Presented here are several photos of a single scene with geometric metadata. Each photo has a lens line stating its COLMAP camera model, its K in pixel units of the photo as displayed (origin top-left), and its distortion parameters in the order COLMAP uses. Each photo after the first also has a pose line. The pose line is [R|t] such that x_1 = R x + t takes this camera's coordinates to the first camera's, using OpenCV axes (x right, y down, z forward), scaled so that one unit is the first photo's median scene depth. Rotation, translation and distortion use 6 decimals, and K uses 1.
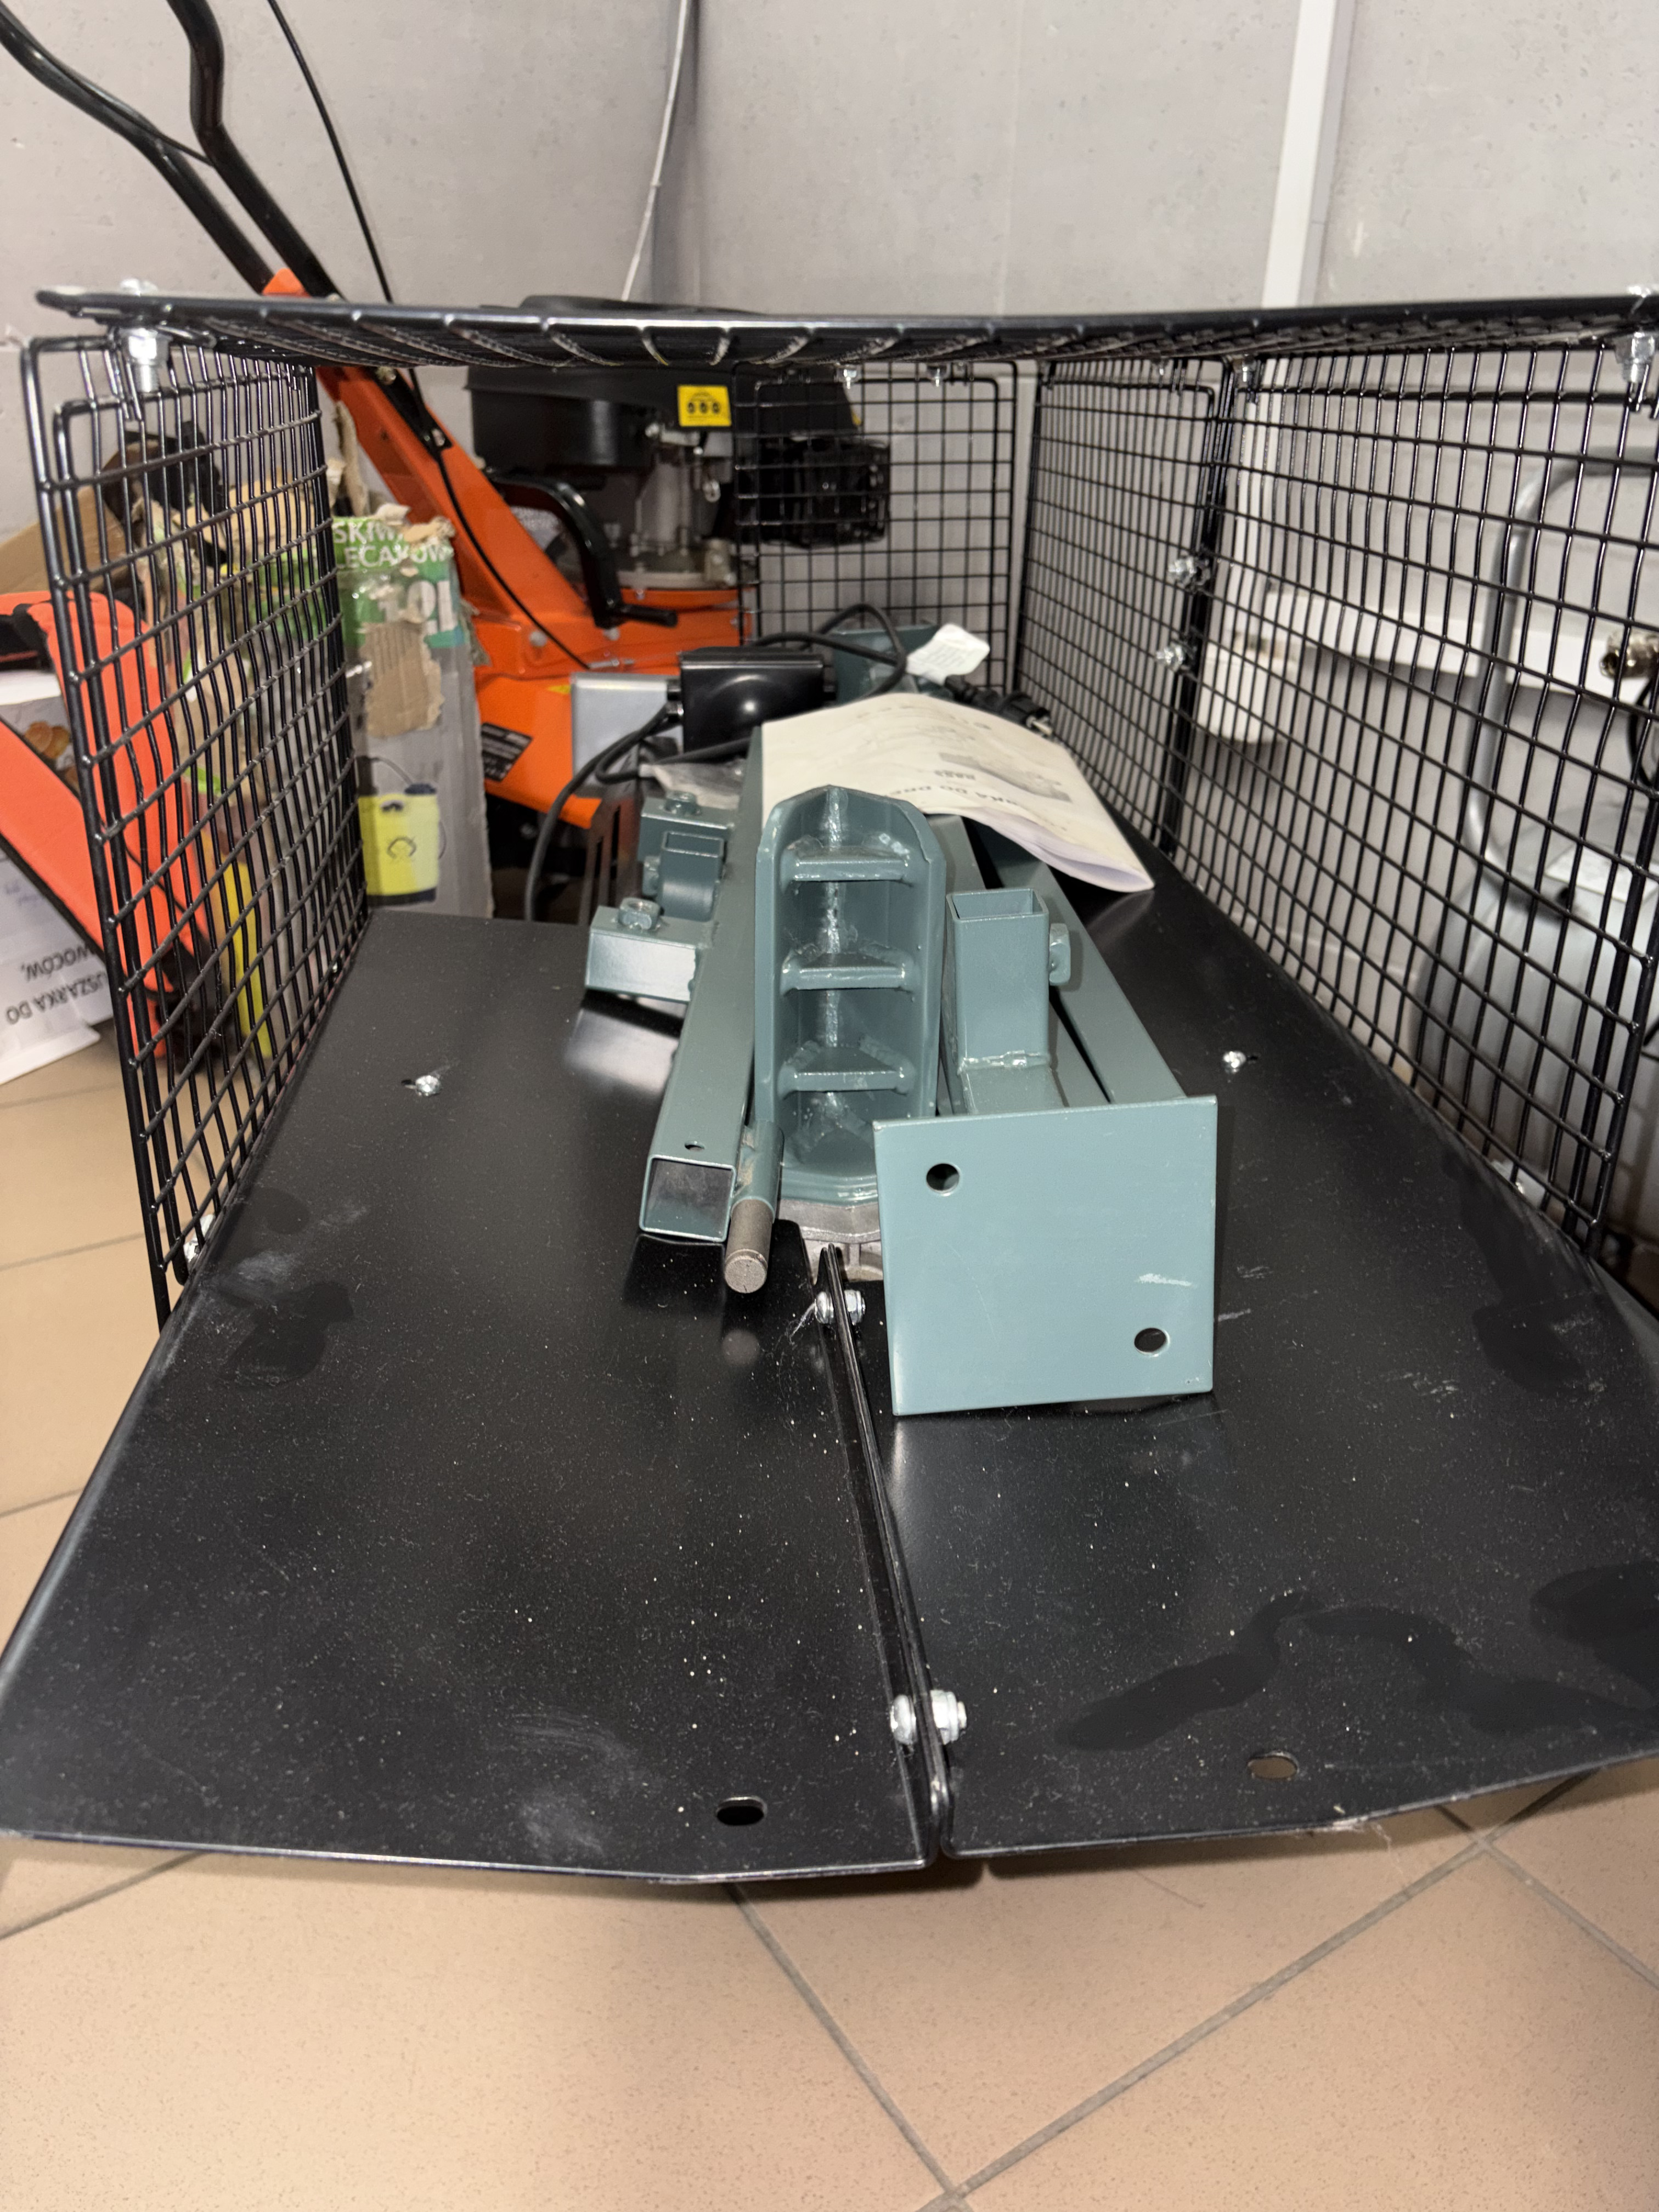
lens RADIAL K [[1711.6, 0, 824.9], [0, 1711.6, 1102.3], [0, 0, 1]] dist [0.004685, -0.004925]
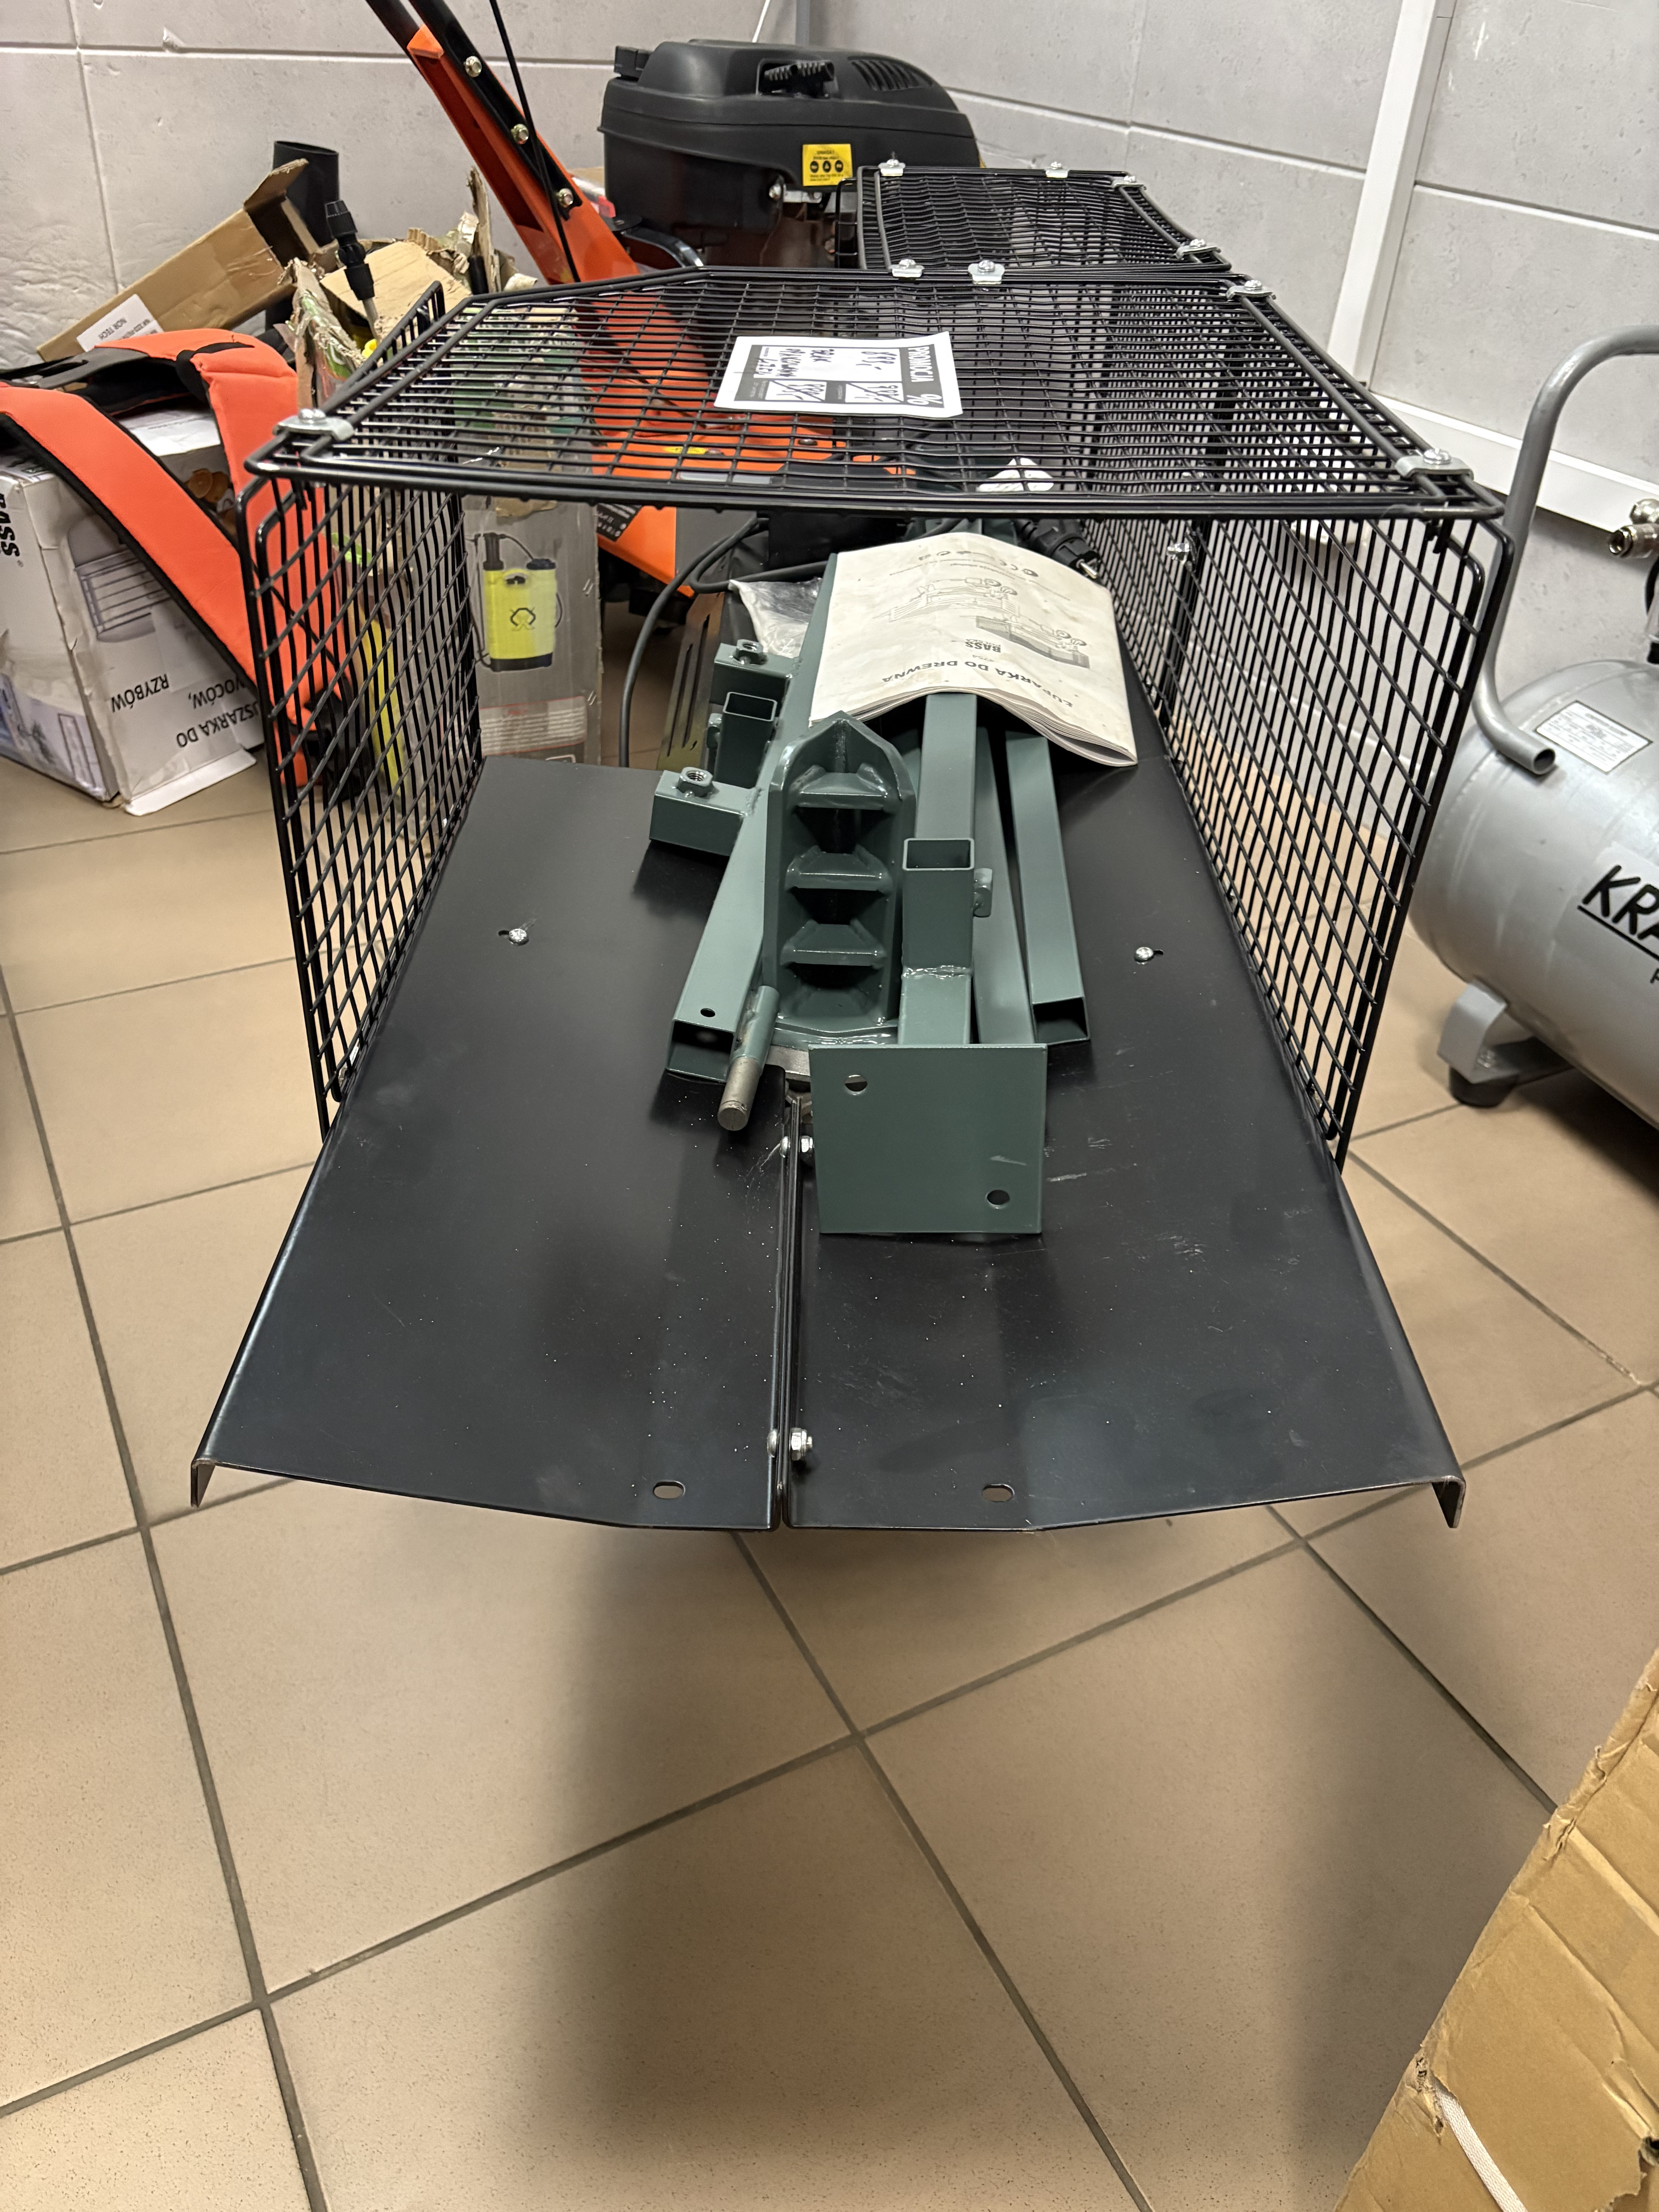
lens RADIAL K [[1692.3, 0, 837.6], [0, 1692.3, 1103.4], [0, 0, 1]] dist [0.057667, -0.077028]
pose [[0.995423, 0.076674, -0.057045, 0.045503], [-0.064036, 0.978226, 0.197417, -0.073400], [0.070940, -0.192861, 0.978658, -0.134422]]
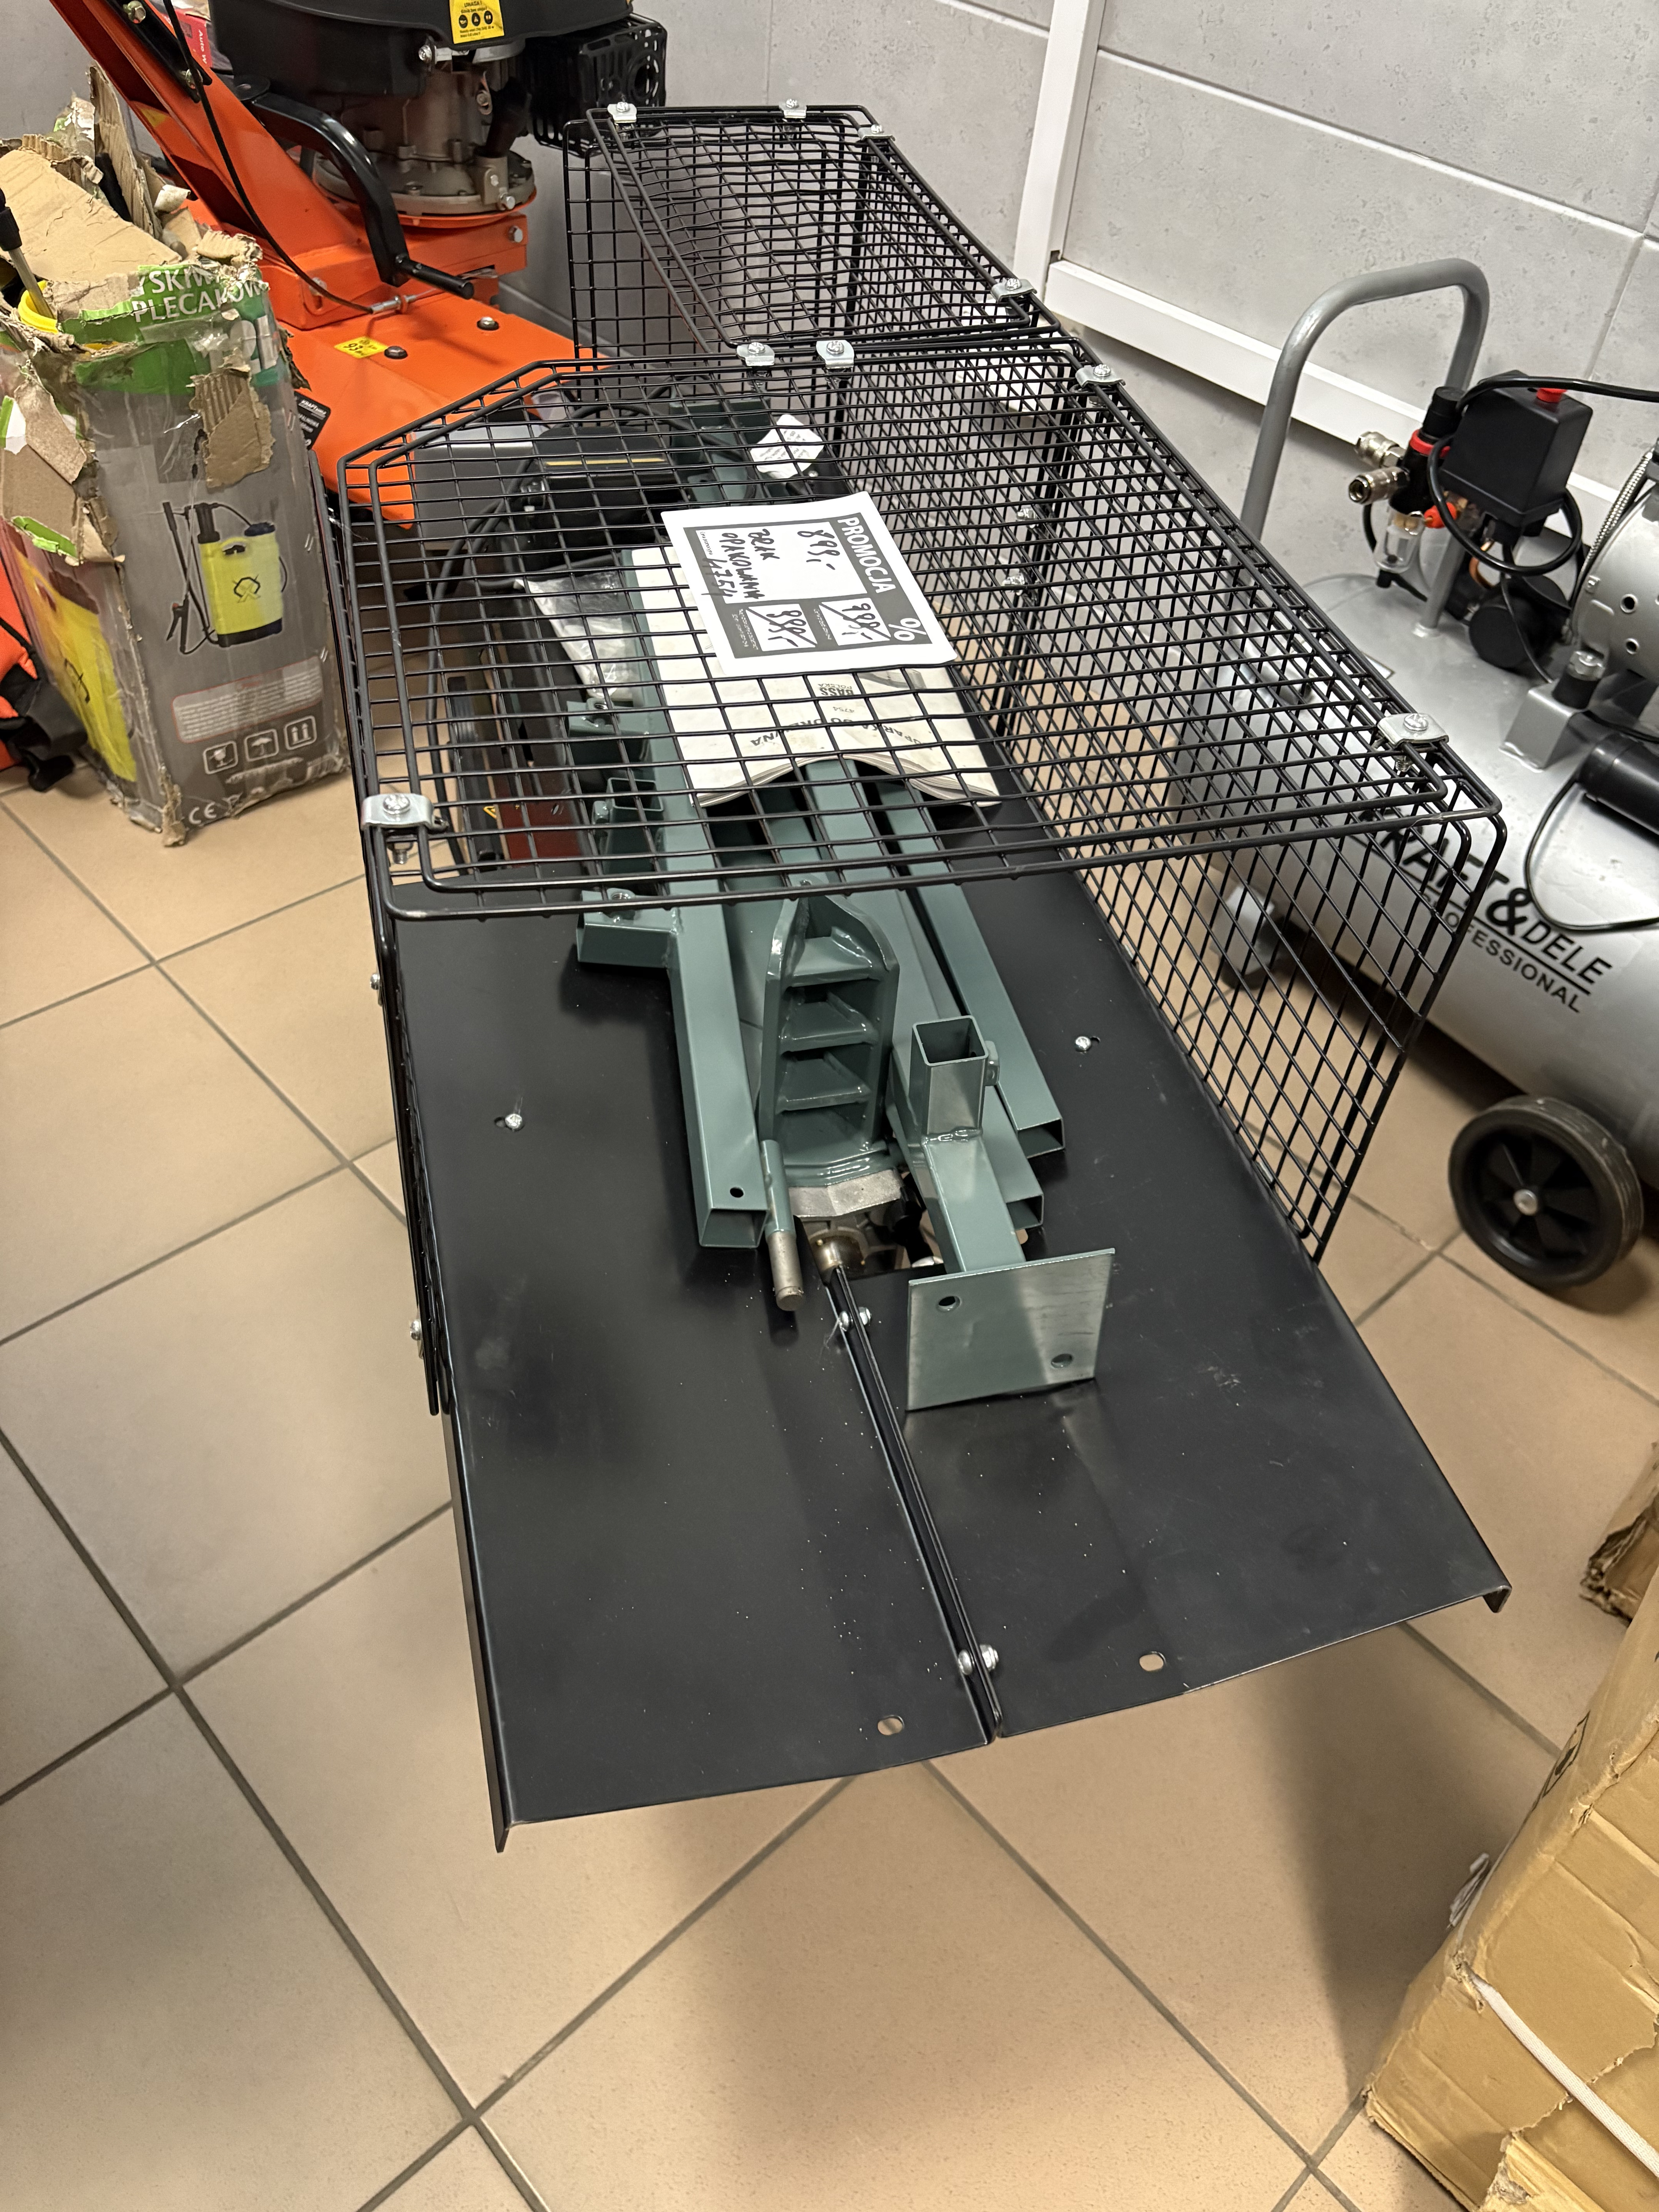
lens RADIAL K [[1693.0, 0, 833.3], [0, 1693.0, 1105.0], [0, 0, 1]] dist [0.056369, -0.071774]
pose [[0.983132, -0.073287, 0.167570, -0.097500], [0.007313, 0.931227, 0.364366, -0.237920], [-0.182749, -0.356995, 0.916055, -0.125194]]
